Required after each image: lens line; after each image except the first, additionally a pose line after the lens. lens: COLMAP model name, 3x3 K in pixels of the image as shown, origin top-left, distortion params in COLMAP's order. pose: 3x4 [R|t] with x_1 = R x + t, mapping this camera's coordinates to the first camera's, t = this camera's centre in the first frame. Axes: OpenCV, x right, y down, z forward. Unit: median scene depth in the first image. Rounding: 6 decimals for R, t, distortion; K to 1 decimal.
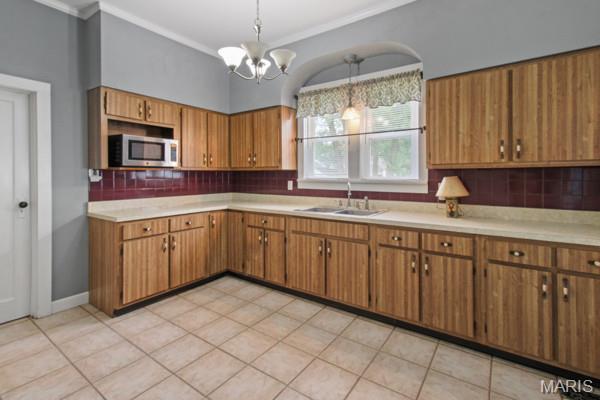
lens RADIAL K [[279.0, 0, 307.1], [0, 279.0, 177.1], [0, 0, 1]] dist [0.001648, 0.000001]
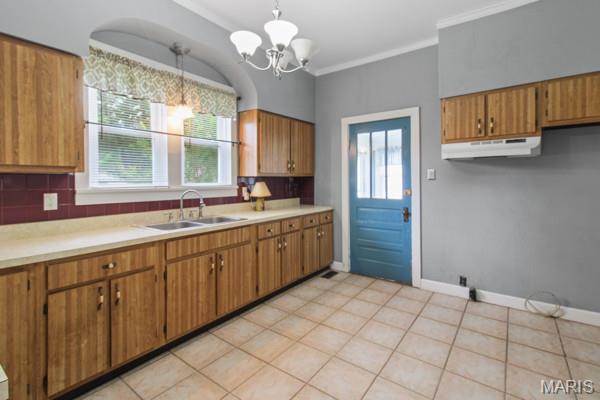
lens RADIAL K [[276.2, 0, 301.7], [0, 276.2, 182.4], [0, 0, 1]] dist [0.001812, 0.000208]
pose [[0.036167, -0.008078, 0.999313, -0.778427], [0.011977, 0.999899, 0.007649, -0.007738], [-0.999274, 0.011692, 0.036260, 0.667894]]
